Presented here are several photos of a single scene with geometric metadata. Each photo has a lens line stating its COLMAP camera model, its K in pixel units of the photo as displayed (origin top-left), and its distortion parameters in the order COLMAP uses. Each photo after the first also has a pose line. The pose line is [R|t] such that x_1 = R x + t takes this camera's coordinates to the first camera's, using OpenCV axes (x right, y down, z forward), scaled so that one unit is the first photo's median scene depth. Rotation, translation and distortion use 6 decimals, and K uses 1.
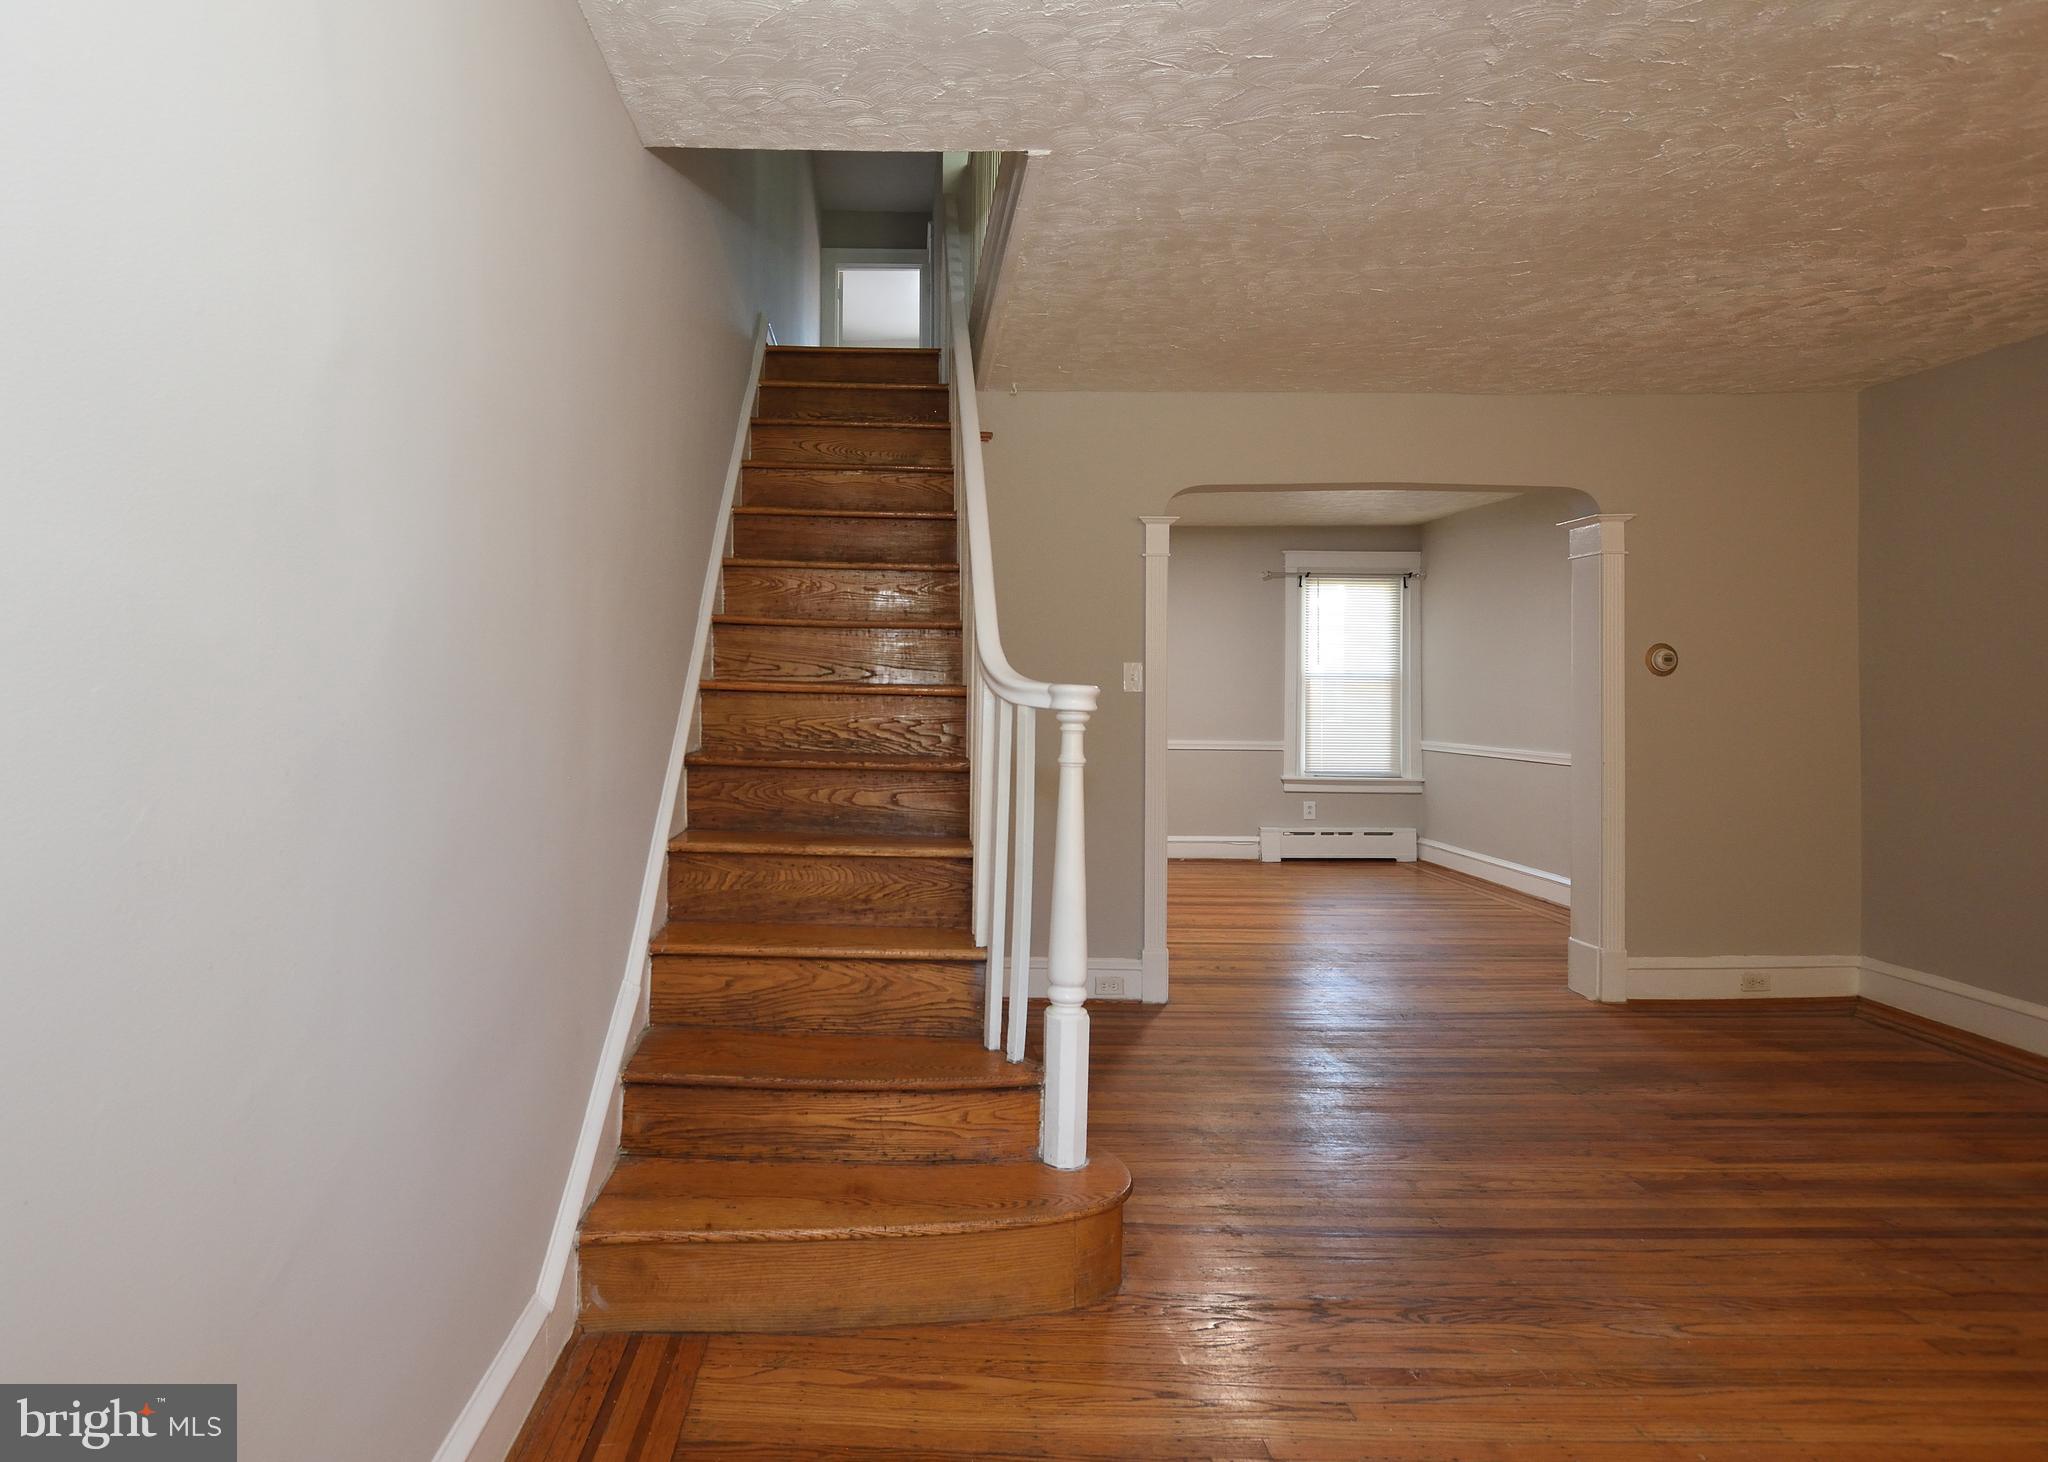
lens RADIAL K [[1085.6, 0, 873.4], [0, 1085.6, 682.5], [0, 0, 1]] dist [-0.023754, 0.003052]
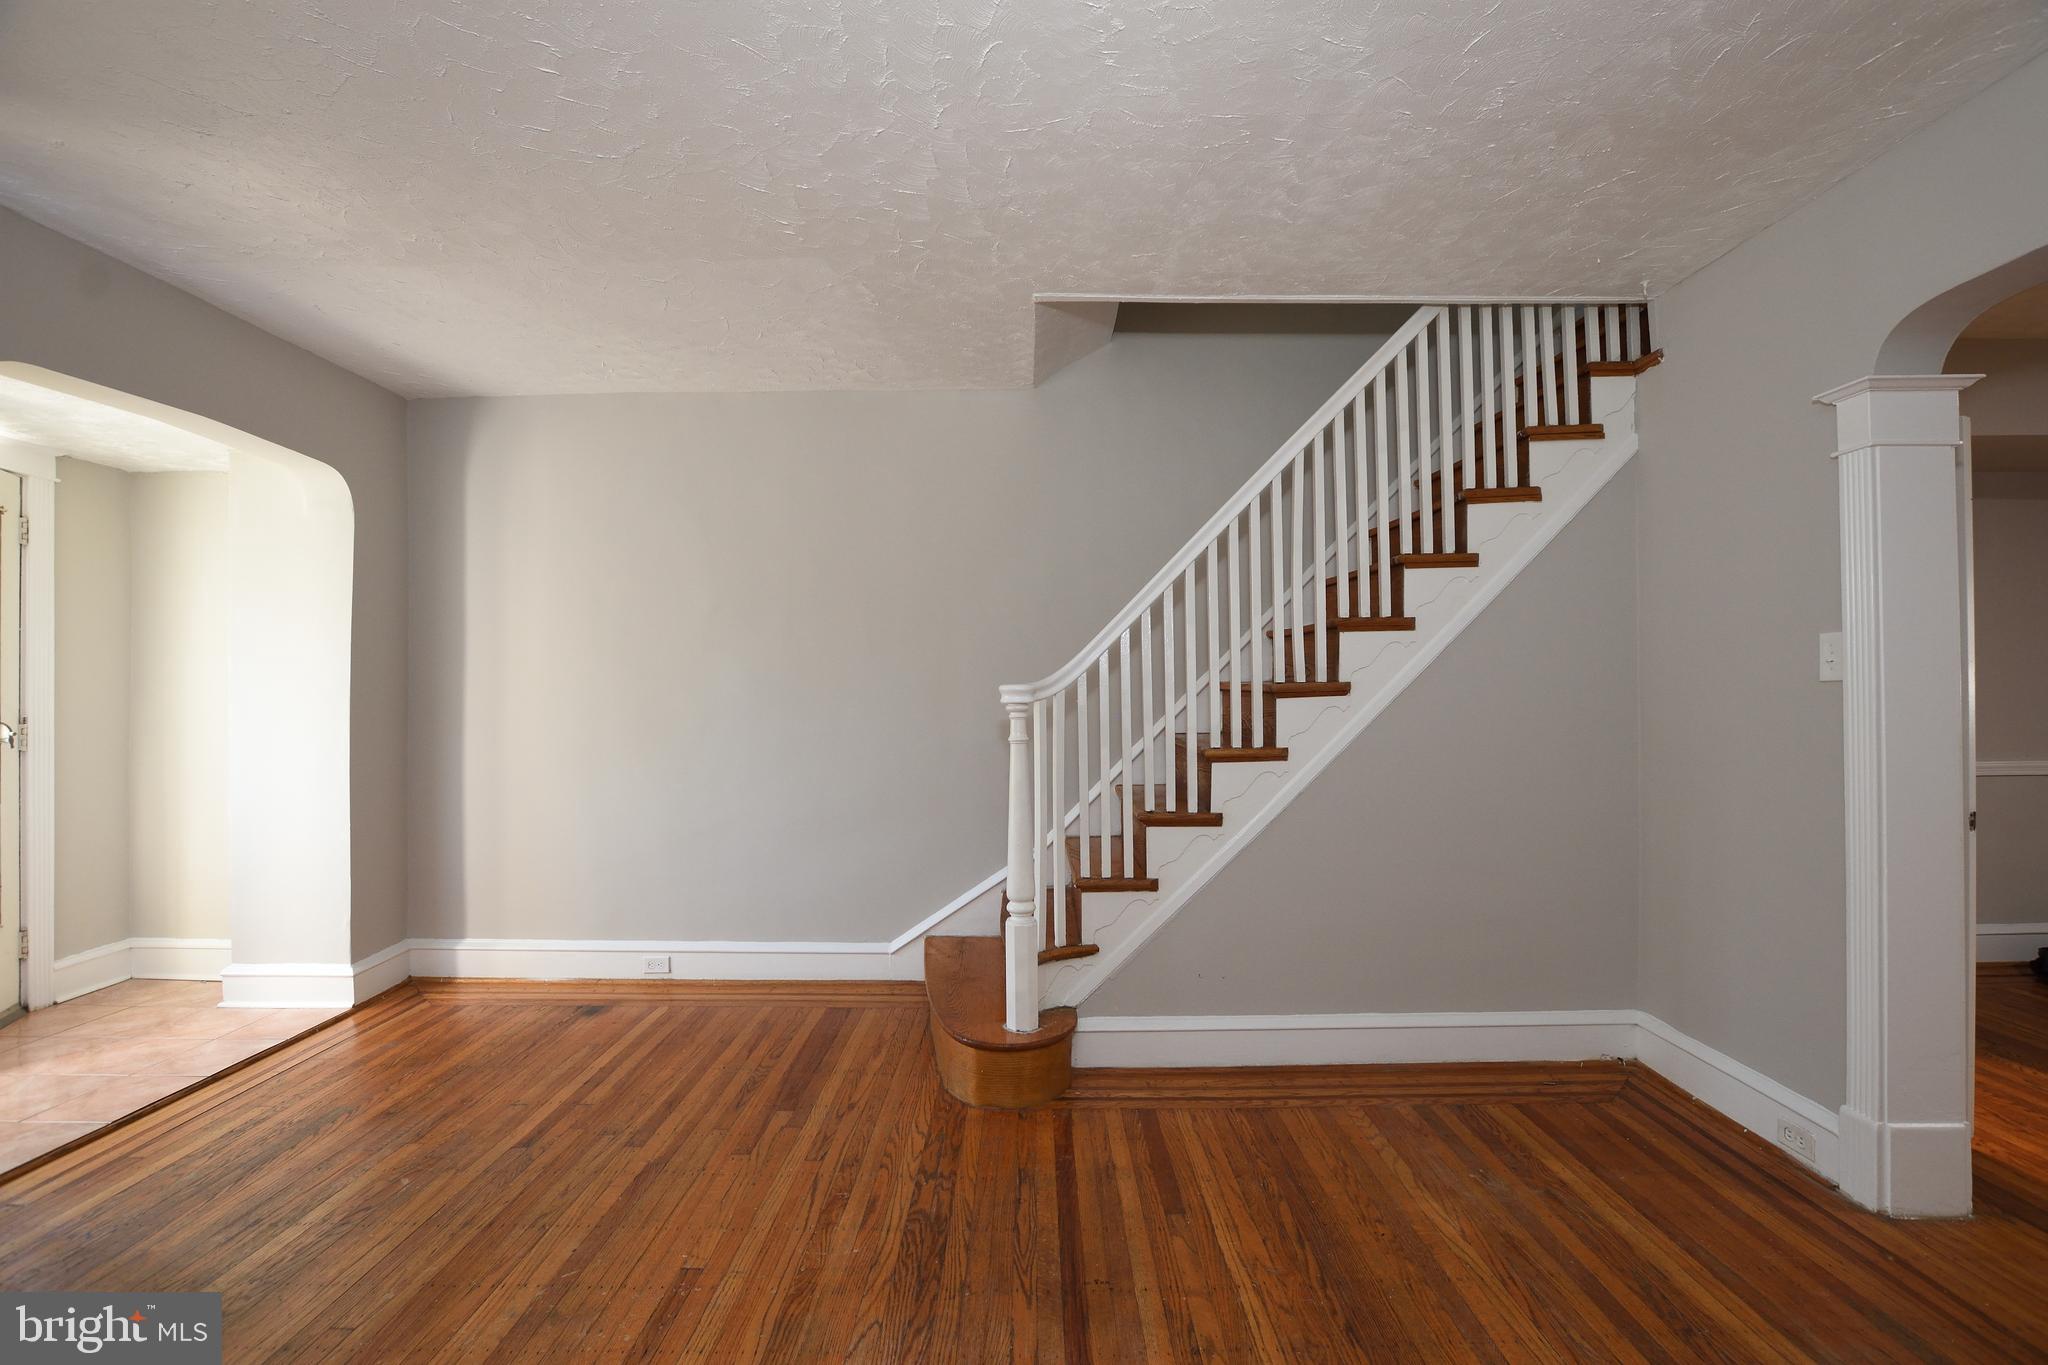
lens RADIAL K [[916.6, 0, 1042.8], [0, 916.6, 674.8], [0, 0, 1]] dist [-0.027399, 0.001977]
pose [[0.026434, -0.023512, -0.999374, 0.891478], [0.018758, 0.999559, -0.023020, 0.011832], [0.999475, -0.018138, 0.026863, 0.656848]]
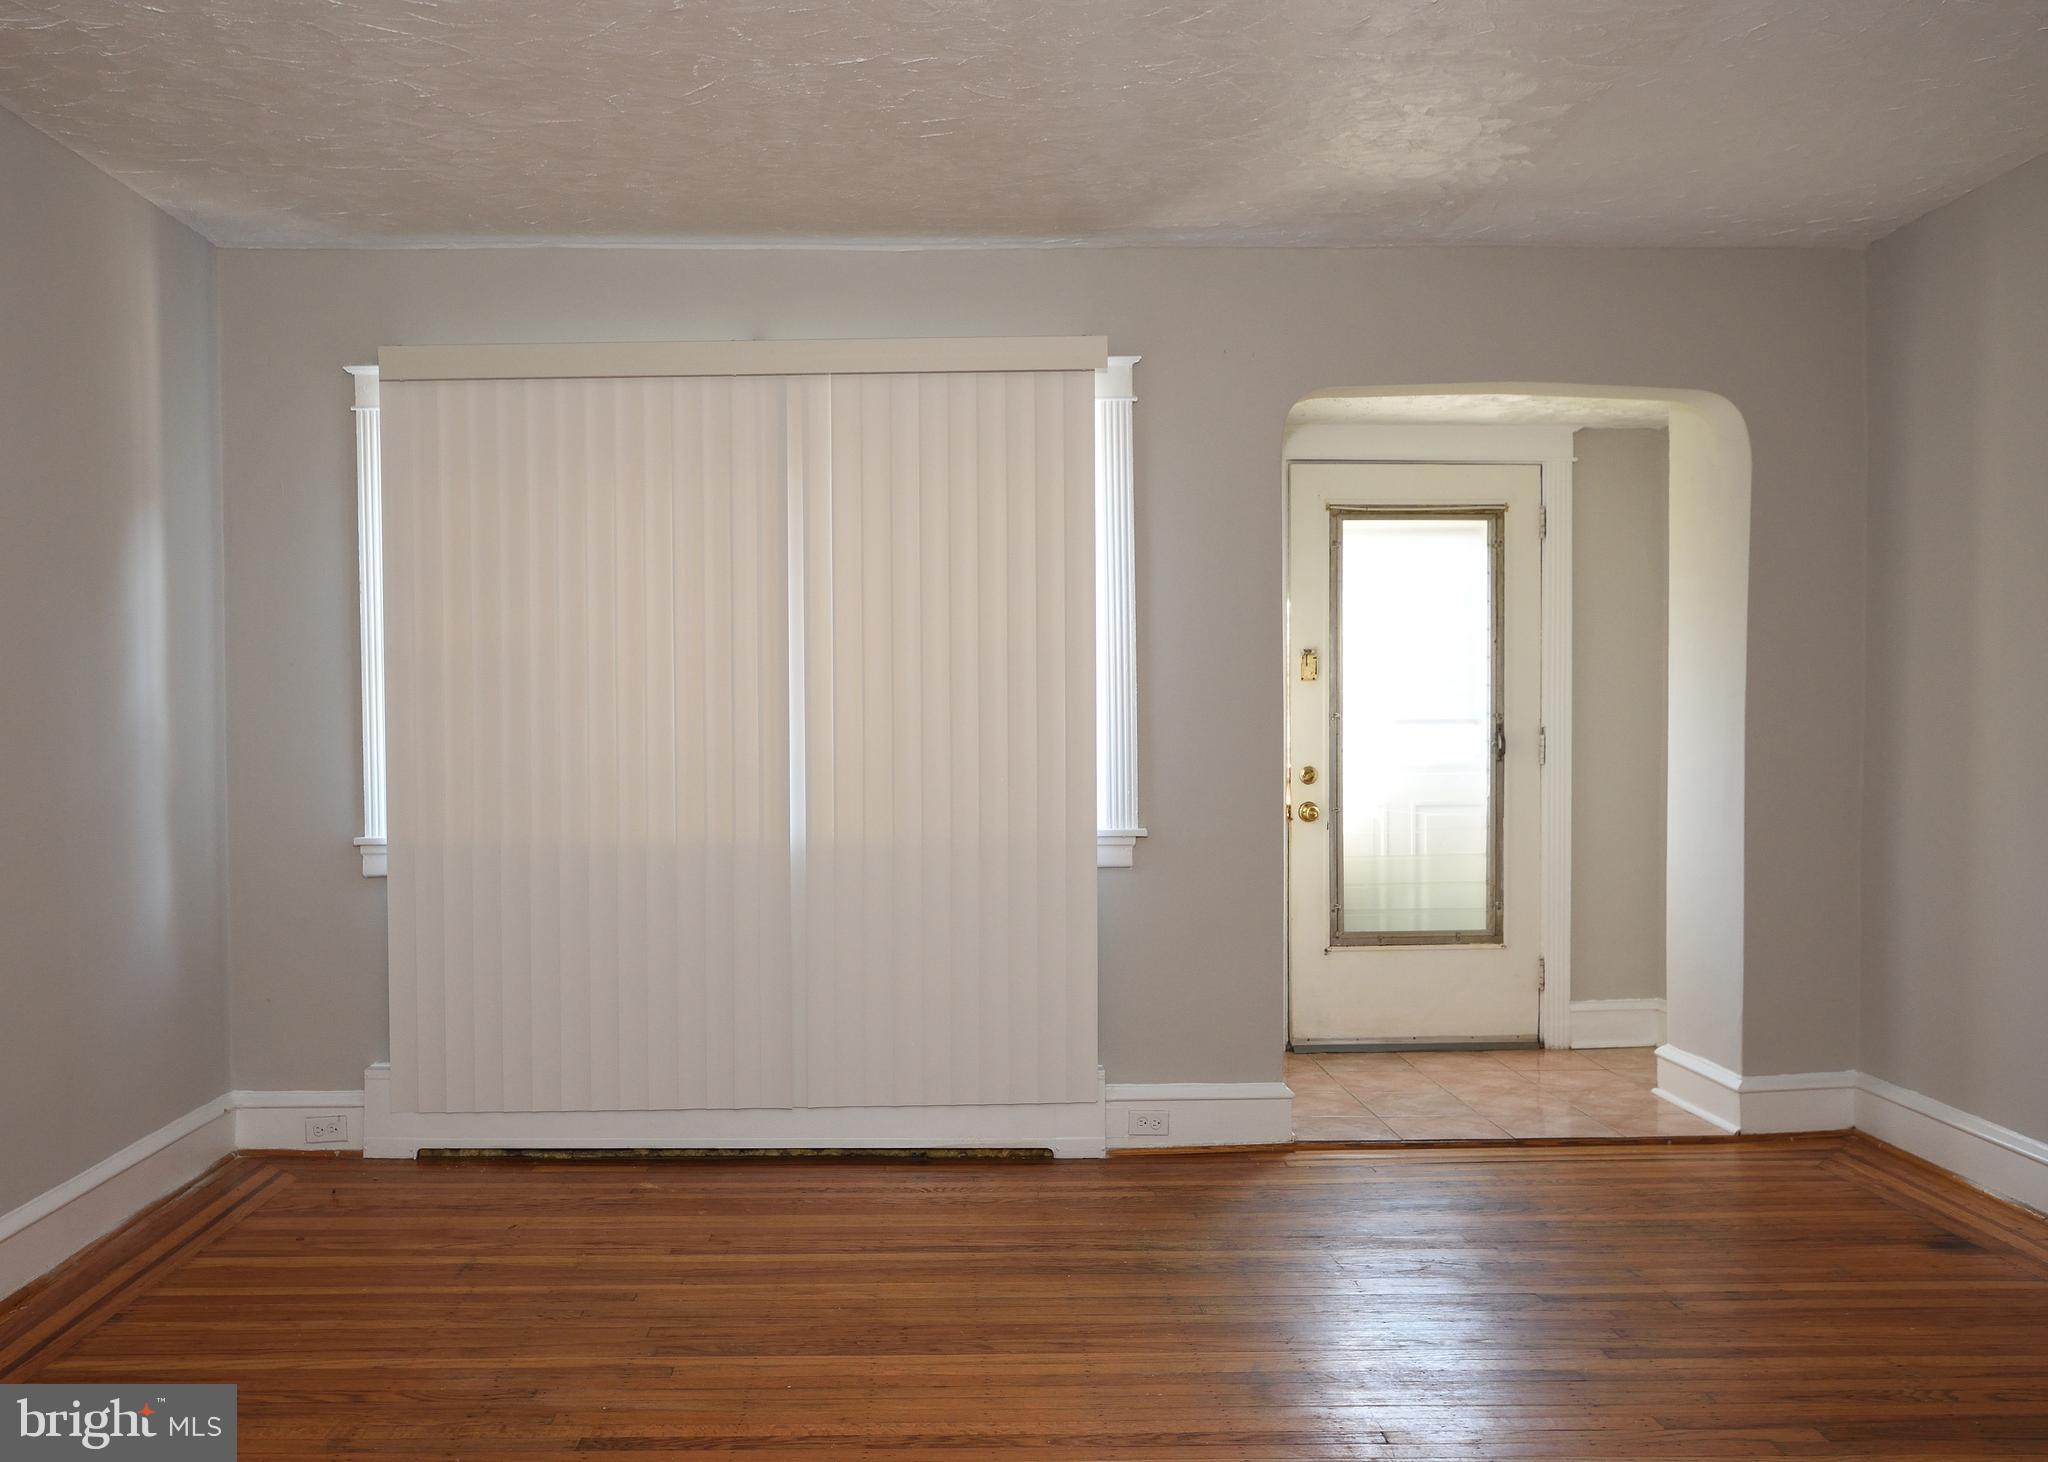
lens RADIAL K [[1707.9, 0, 930.0], [0, 1707.9, 767.6], [0, 0, 1]] dist [0.000178, 0.015123]
pose [[-0.999394, -0.003473, -0.034629, 0.584189], [-0.004166, 0.999792, 0.019969, 0.022346], [0.034552, 0.020101, -0.999201, 1.224739]]
